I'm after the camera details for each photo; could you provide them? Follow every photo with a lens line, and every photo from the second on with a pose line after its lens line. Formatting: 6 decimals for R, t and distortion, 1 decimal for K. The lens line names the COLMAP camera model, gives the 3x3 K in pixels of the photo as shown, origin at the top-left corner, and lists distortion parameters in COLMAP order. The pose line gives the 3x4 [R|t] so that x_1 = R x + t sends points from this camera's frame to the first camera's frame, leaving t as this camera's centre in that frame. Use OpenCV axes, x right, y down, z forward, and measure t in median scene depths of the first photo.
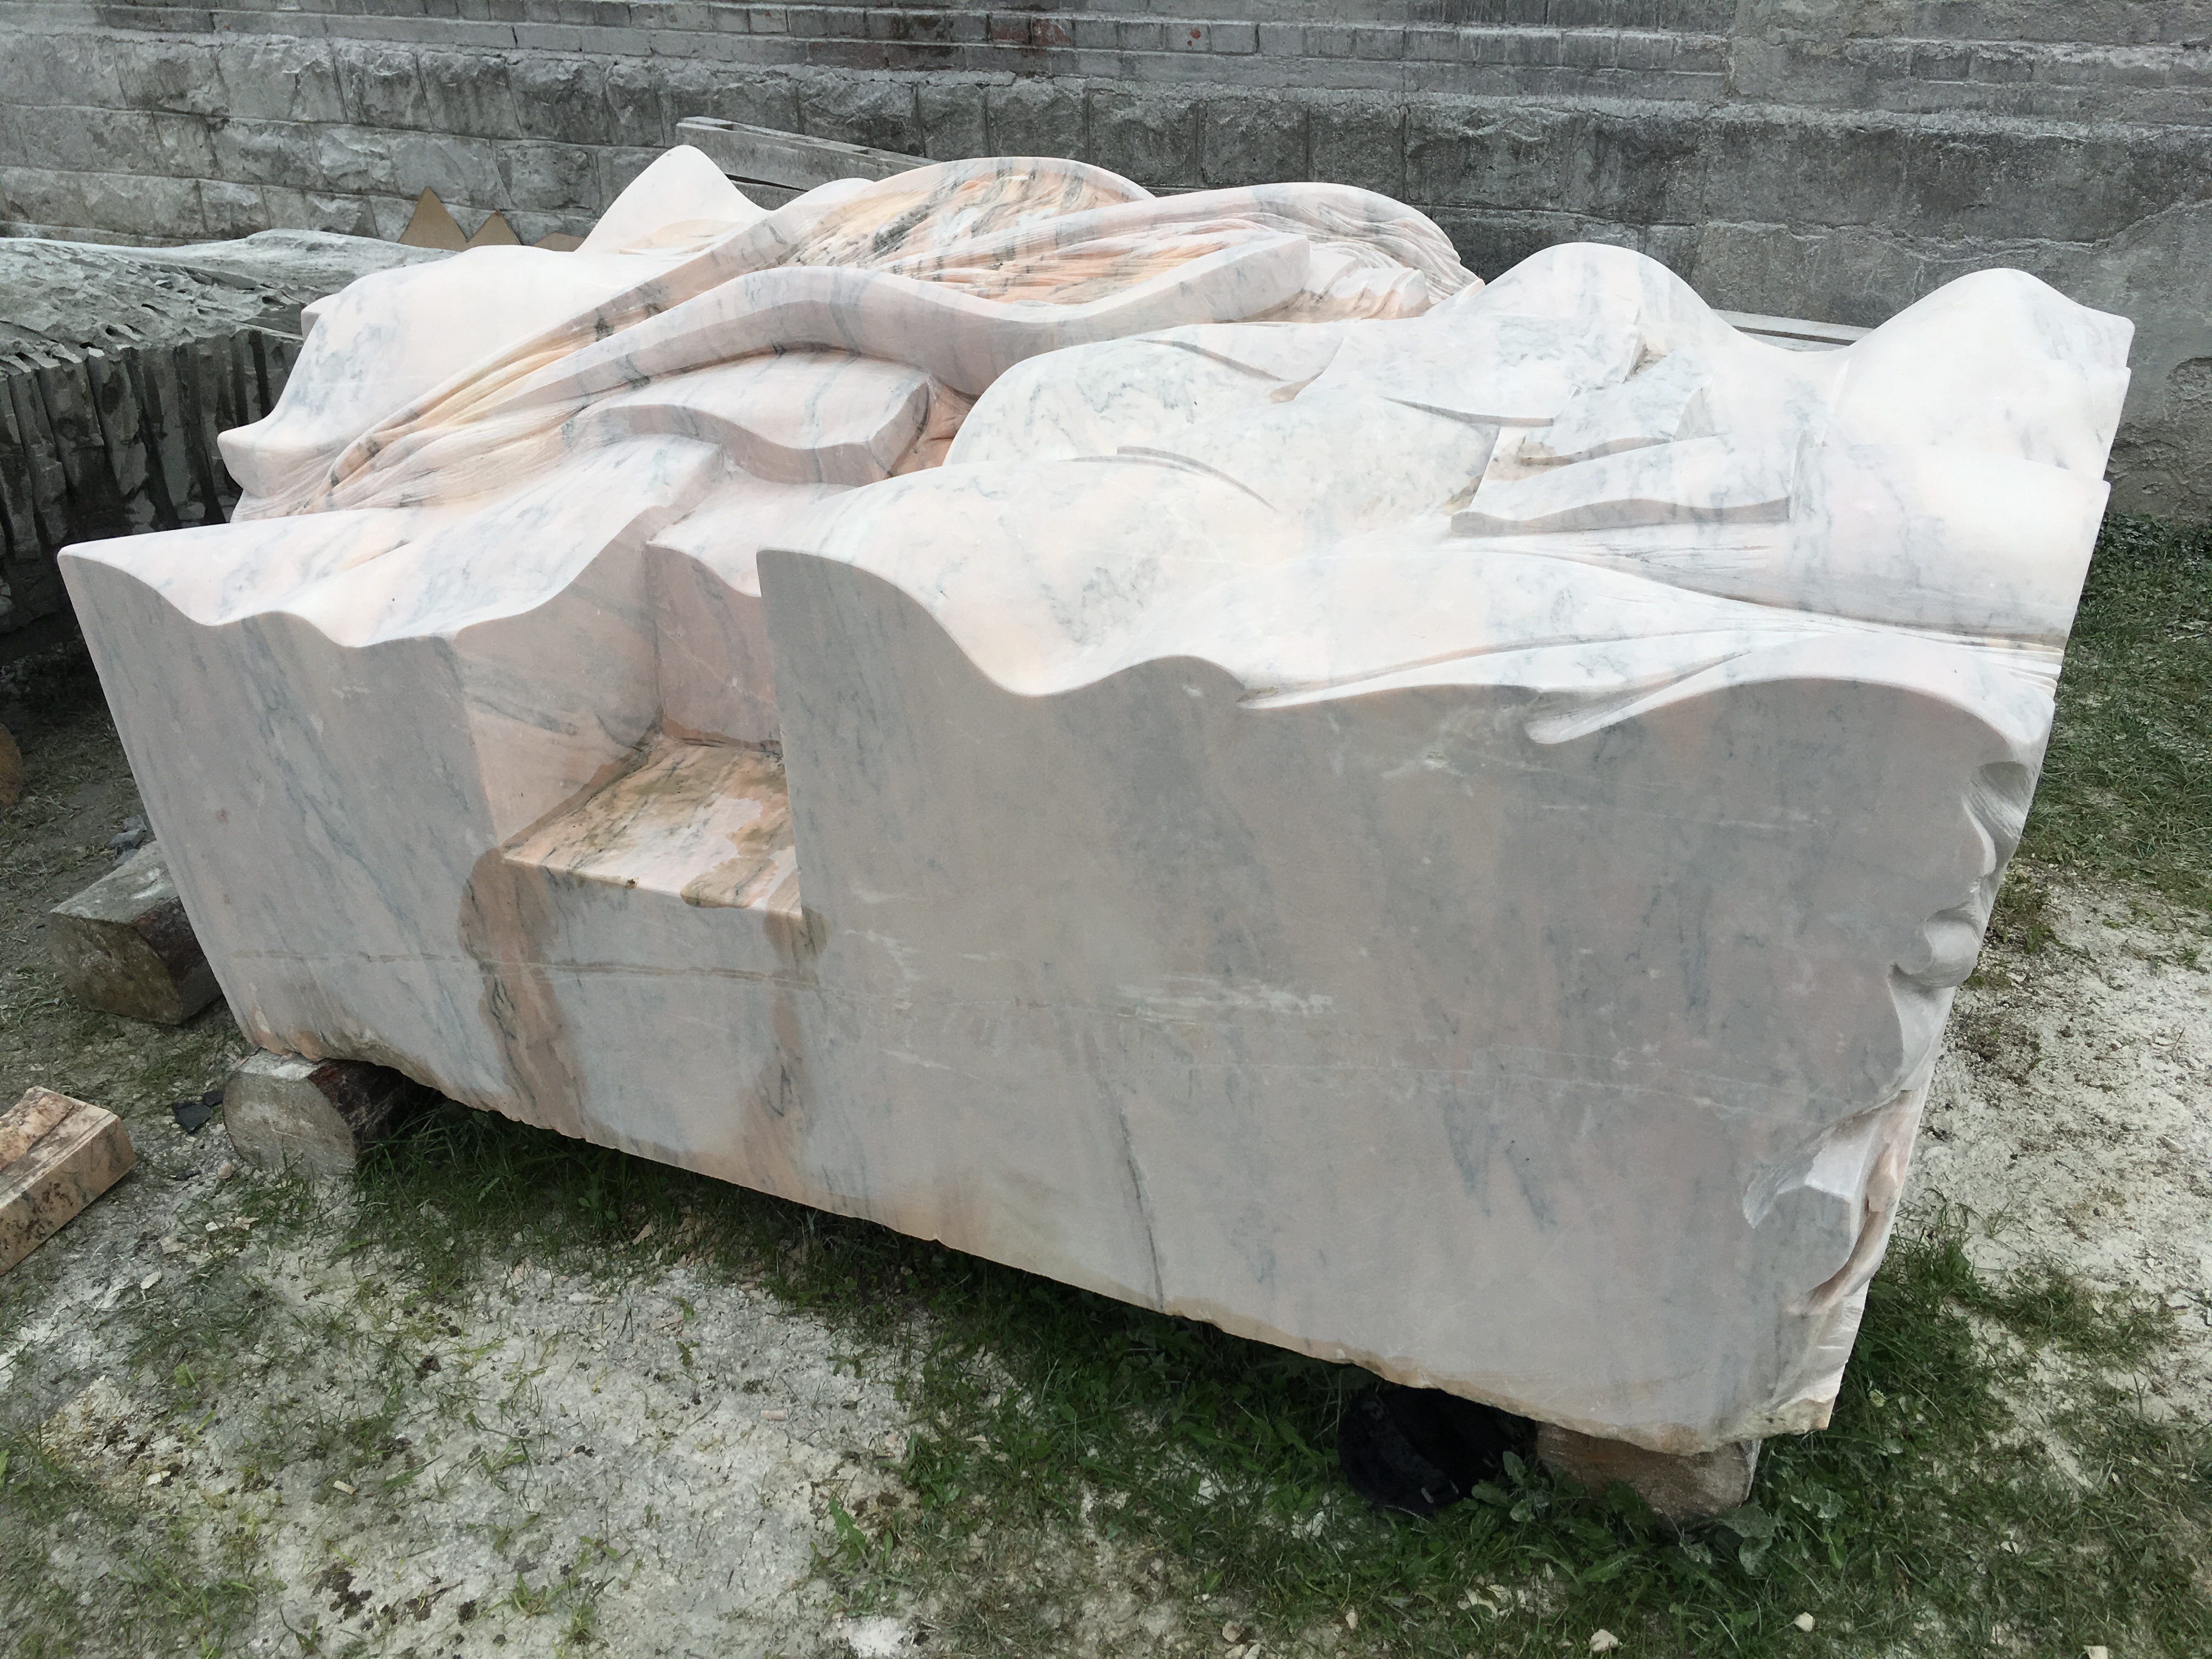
lens RADIAL K [[1880.7, 0, 1109.5], [0, 1880.7, 816.6], [0, 0, 1]] dist [0.085449, -0.109290]
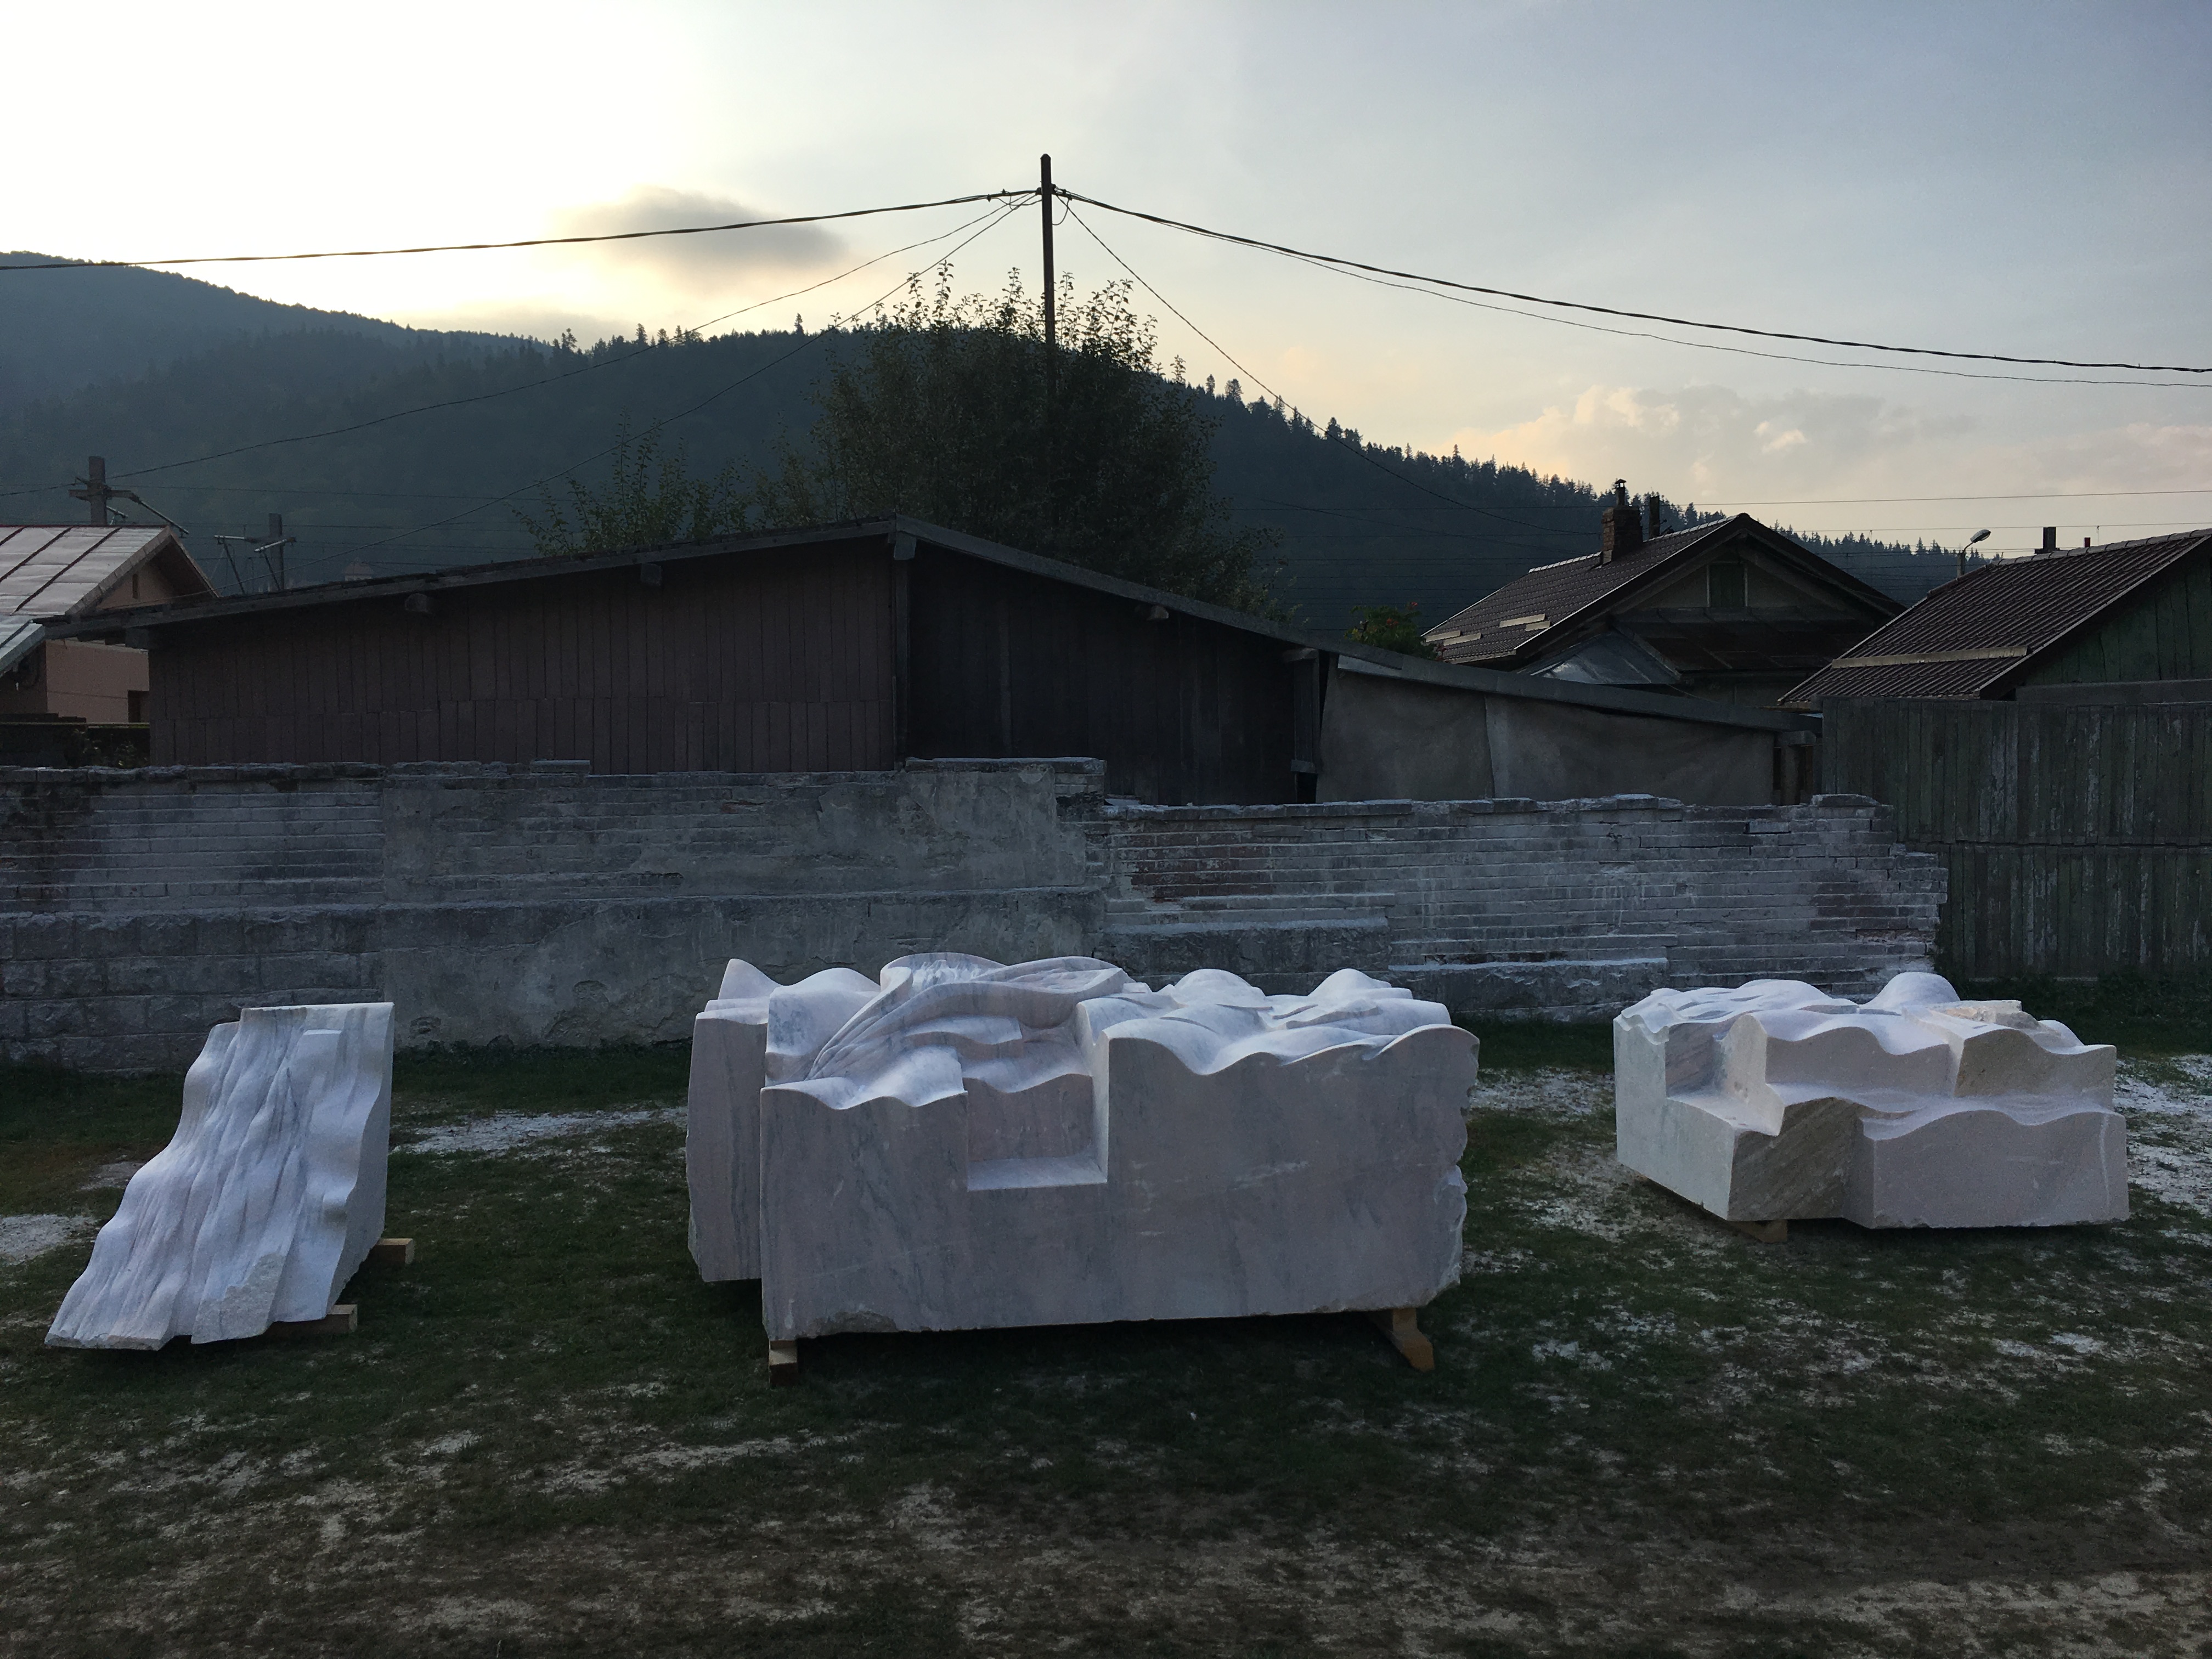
lens RADIAL K [[1880.7, 0, 1106.4], [0, 1880.7, 798.0], [0, 0, 1]] dist [0.085449, -0.109290]
pose [[0.843938, 0.001737, 0.536438, -0.378527], [0.257334, 0.876113, -0.407682, 1.359557], [-0.470689, 0.482102, 0.738938, -2.399065]]
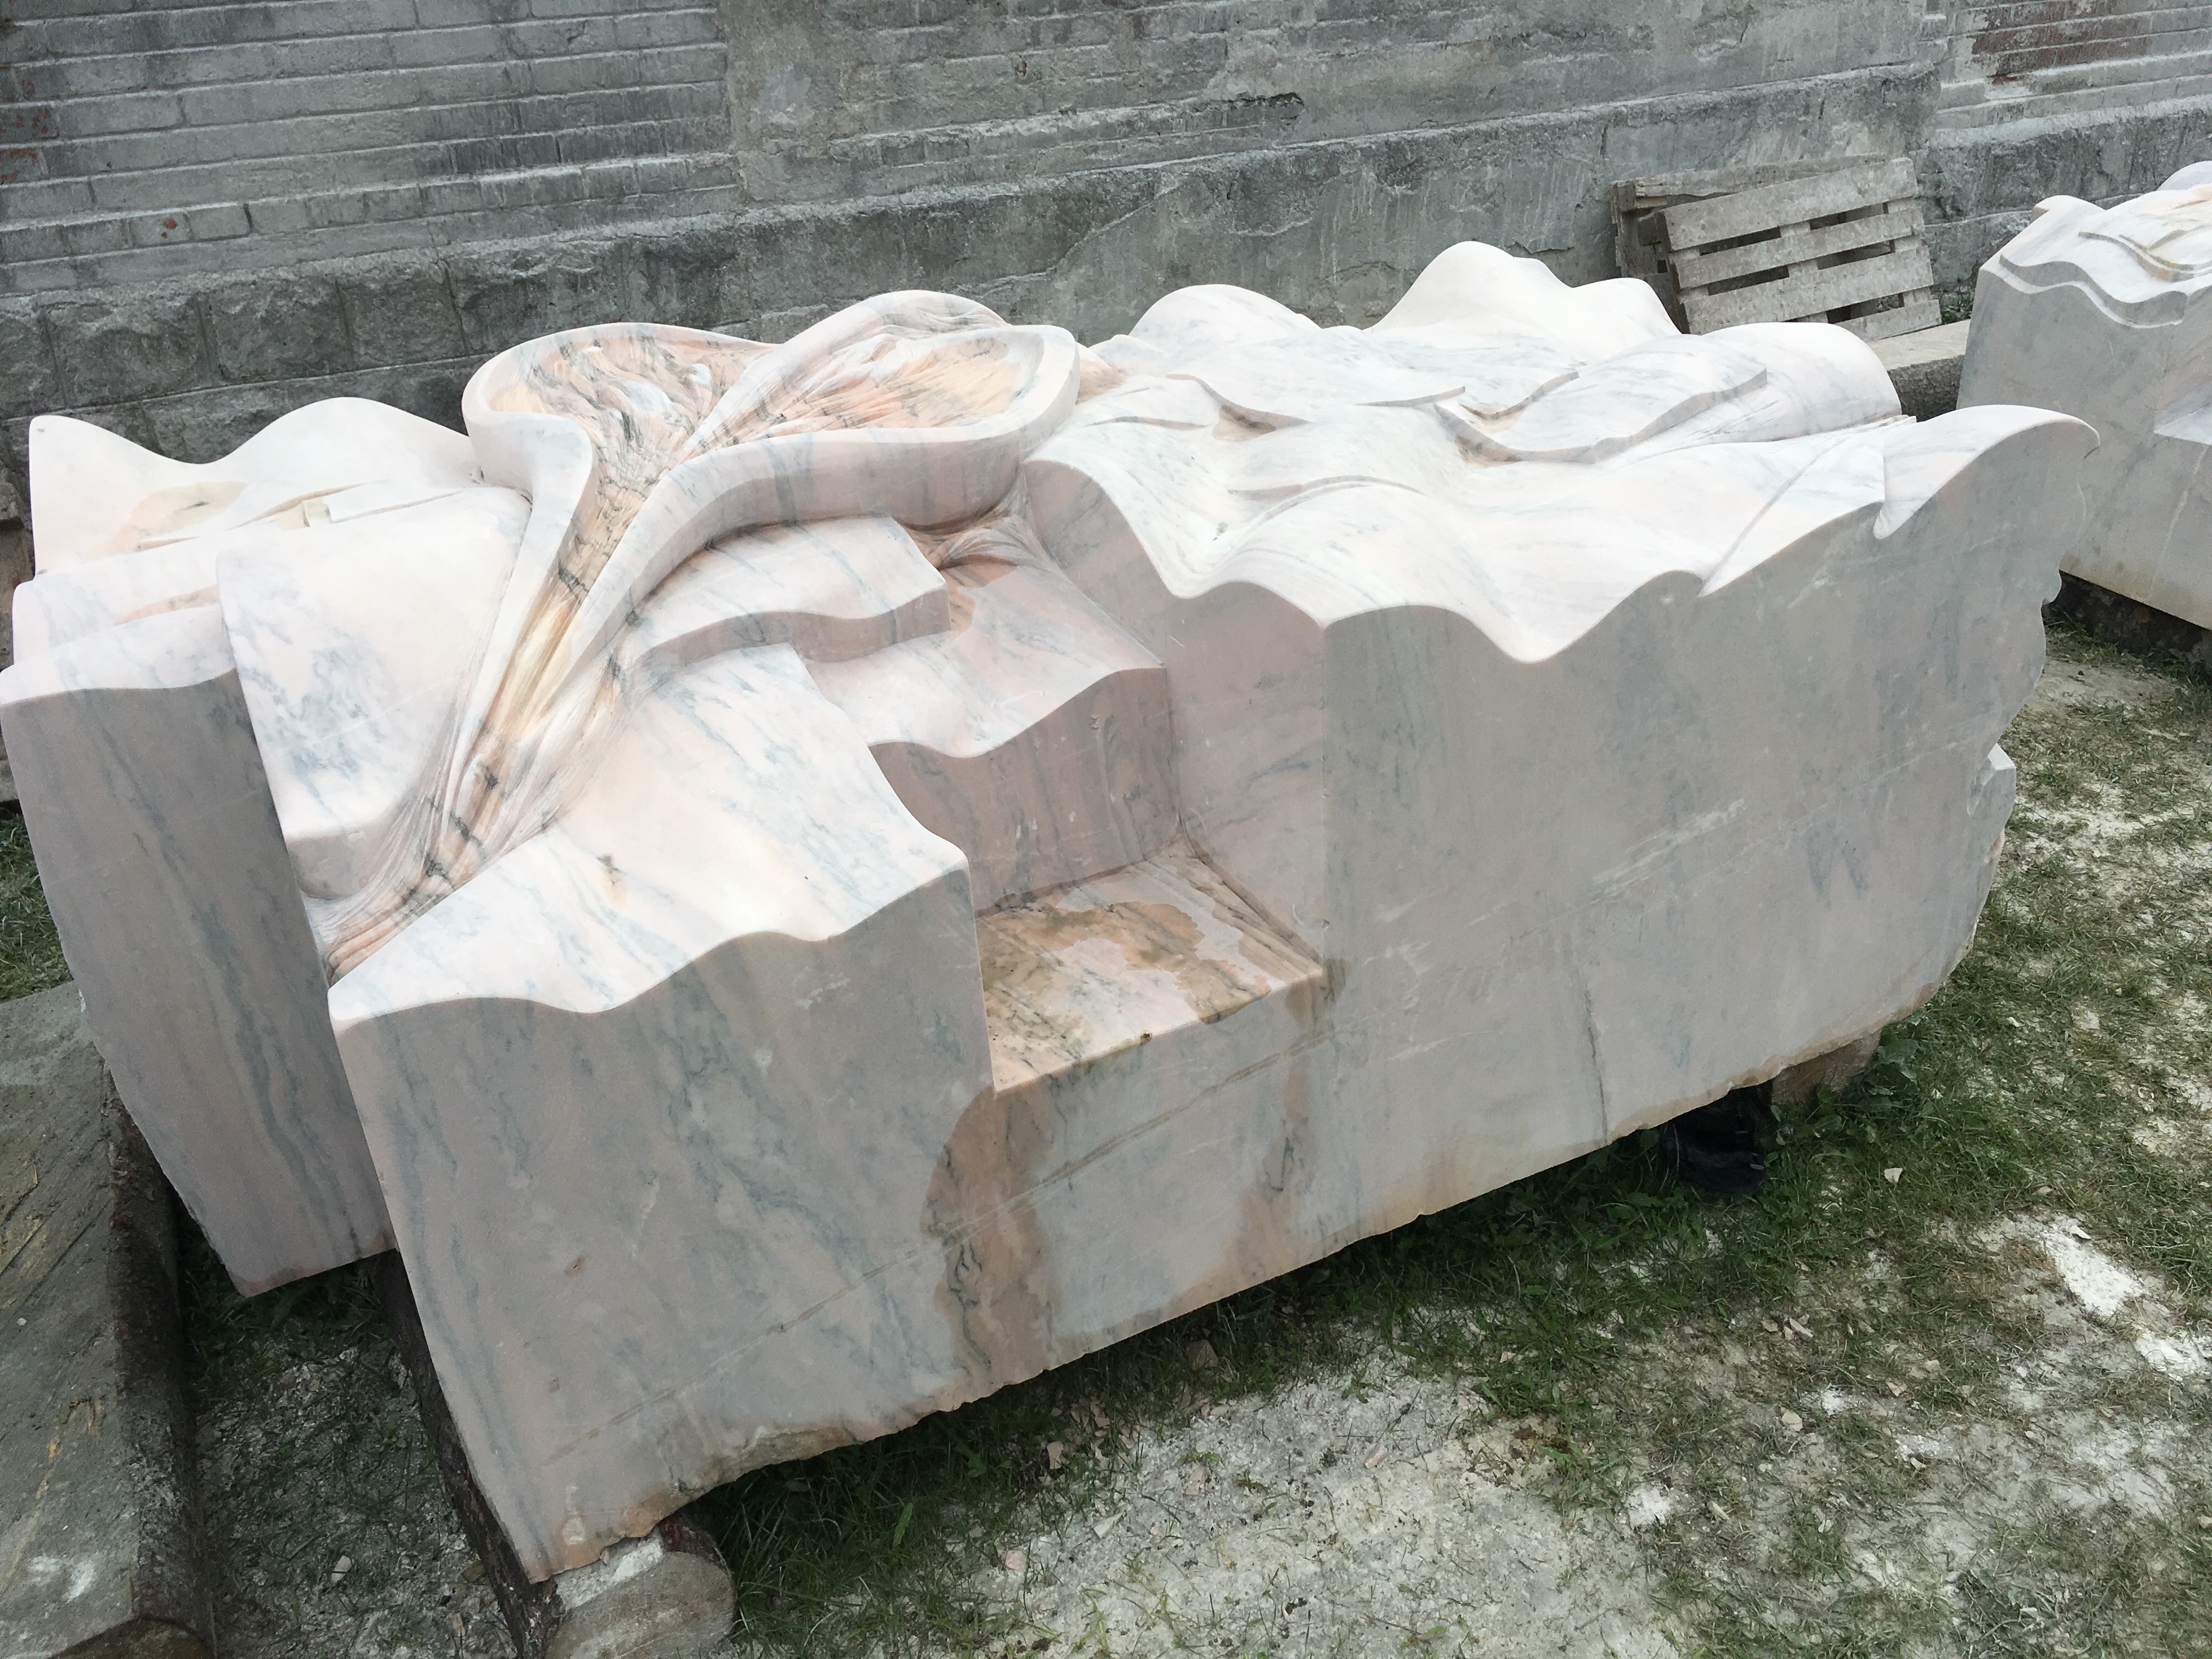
lens RADIAL K [[1880.7, 0, 1082.0], [0, 1880.7, 811.9], [0, 0, 1]] dist [0.085449, -0.109290]
pose [[0.622758, -0.361845, 0.693715, -0.817727], [0.408212, 0.906658, 0.106459, -0.168300], [-0.667484, 0.216885, 0.712338, 0.280531]]
